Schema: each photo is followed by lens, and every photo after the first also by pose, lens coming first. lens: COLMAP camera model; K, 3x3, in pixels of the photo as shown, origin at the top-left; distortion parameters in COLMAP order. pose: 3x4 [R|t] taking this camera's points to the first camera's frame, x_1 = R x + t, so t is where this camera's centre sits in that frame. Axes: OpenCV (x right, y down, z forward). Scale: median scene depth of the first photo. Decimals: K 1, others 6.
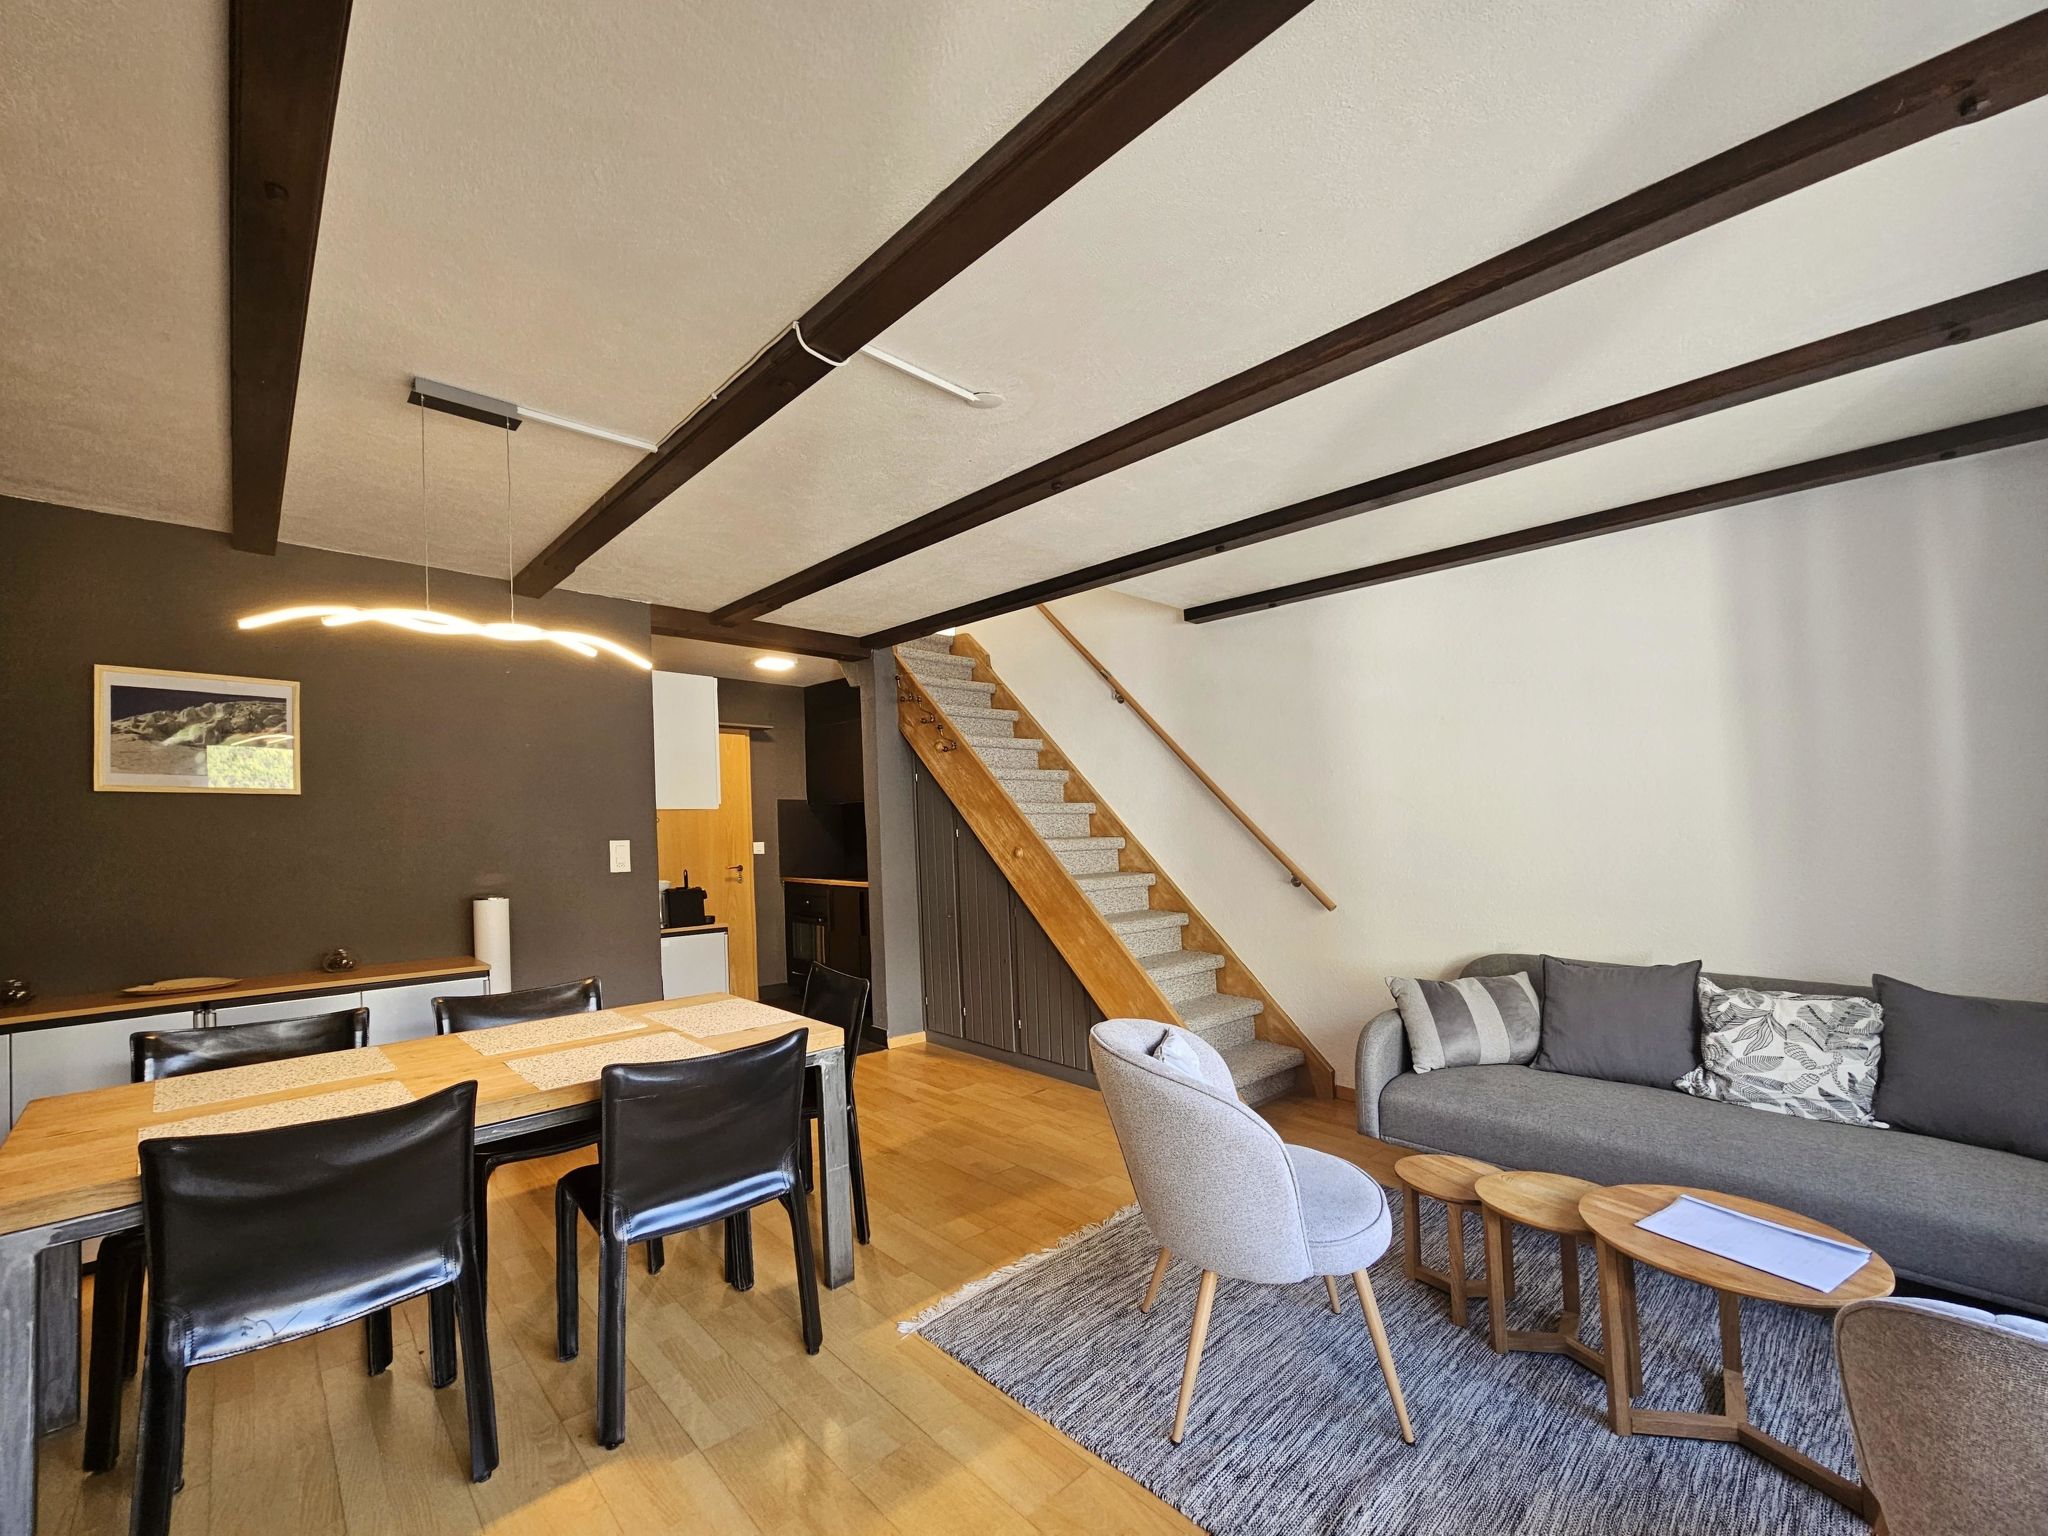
lens RADIAL K [[846.6, 0, 1026.4], [0, 846.6, 780.1], [0, 0, 1]] dist [0.000212, 0.000915]
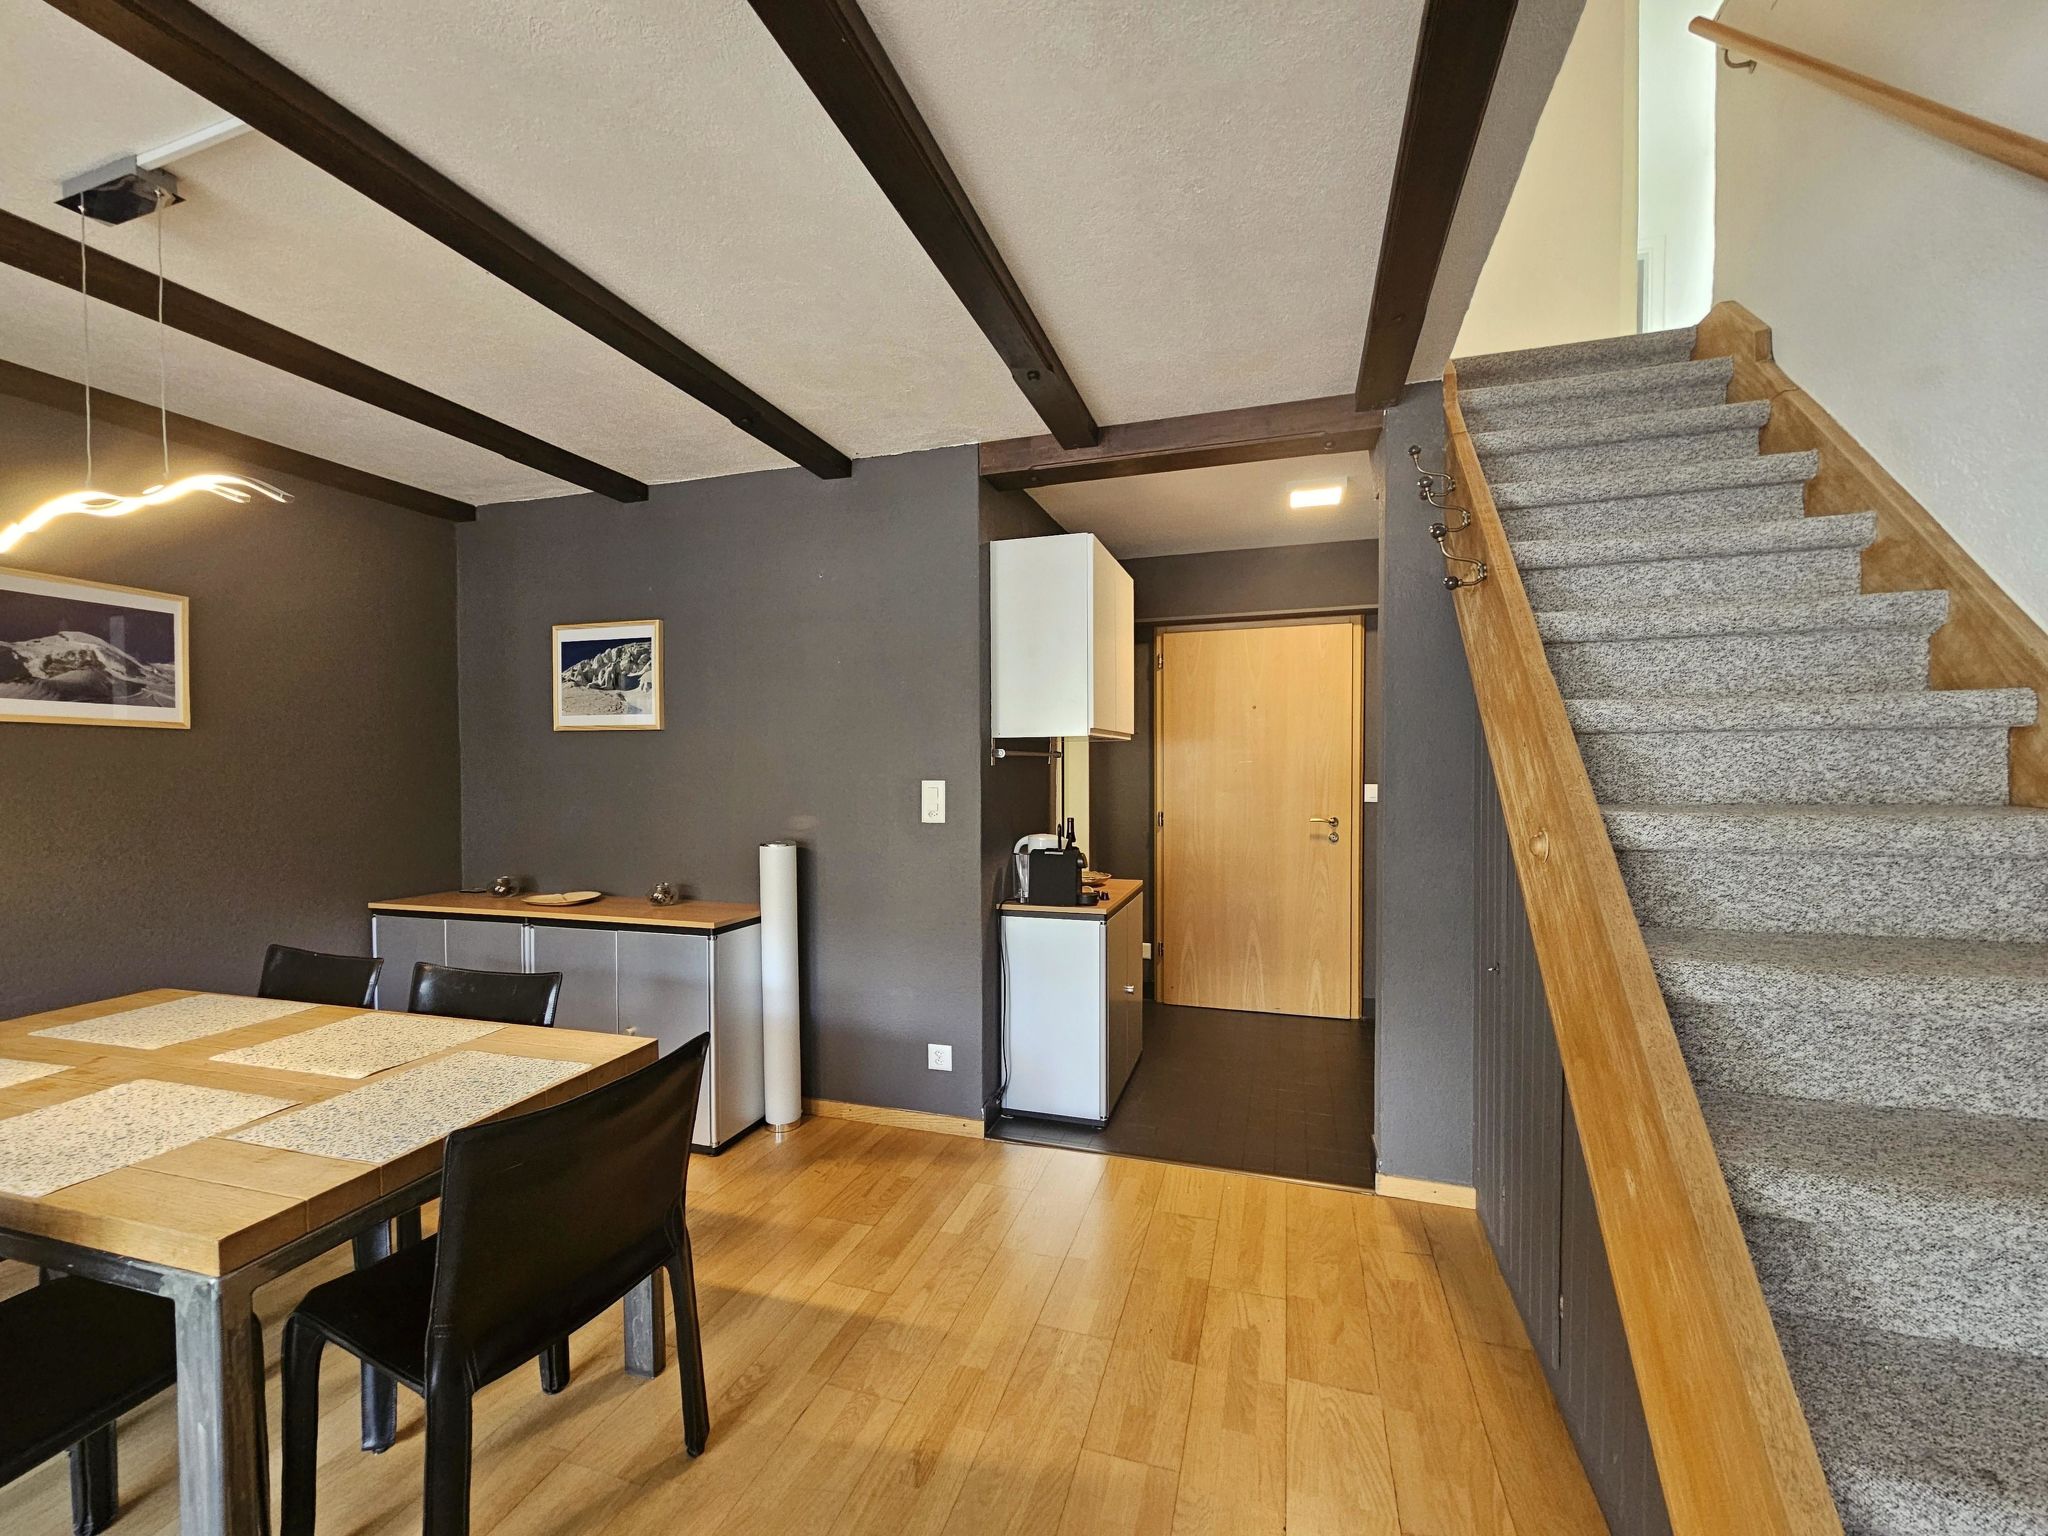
lens RADIAL K [[846.6, 0, 1014.0], [0, 846.6, 803.0], [0, 0, 1]] dist [0.000212, 0.000915]
pose [[0.479845, 0.050192, -0.875916, 0.262959], [0.046089, 0.995542, 0.082296, 0.041748], [0.876142, -0.079859, 0.475392, 0.885486]]
